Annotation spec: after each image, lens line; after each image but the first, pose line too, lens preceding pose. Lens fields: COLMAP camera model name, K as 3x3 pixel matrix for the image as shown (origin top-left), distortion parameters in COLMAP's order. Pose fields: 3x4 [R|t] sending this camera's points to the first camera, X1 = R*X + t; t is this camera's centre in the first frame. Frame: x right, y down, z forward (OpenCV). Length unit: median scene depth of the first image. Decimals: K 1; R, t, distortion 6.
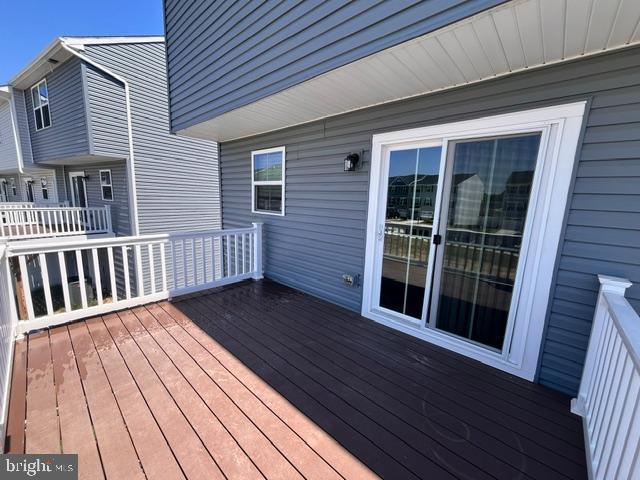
lens RADIAL K [[260.2, 0, 320.3], [0, 260.2, 240.7], [0, 0, 1]] dist [0.002691, 0.000094]
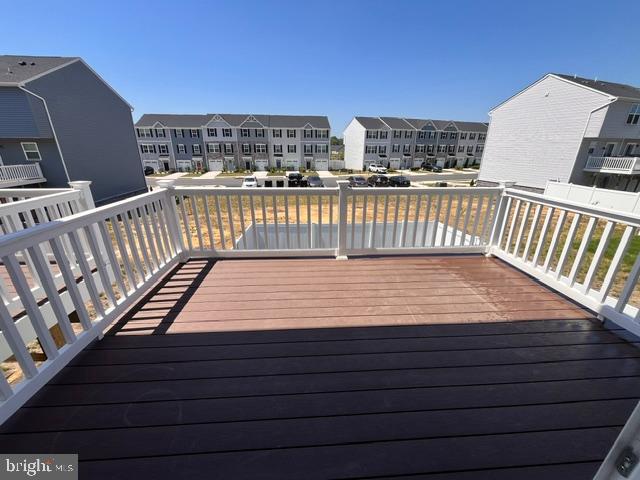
lens RADIAL K [[260.2, 0, 321.5], [0, 260.2, 241.1], [0, 0, 1]] dist [0.002691, 0.000094]
pose [[-0.688054, 0.216962, -0.692466, 0.394551], [-0.143993, 0.894461, 0.423327, -0.151402], [0.711230, 0.390982, -0.584196, 1.124201]]
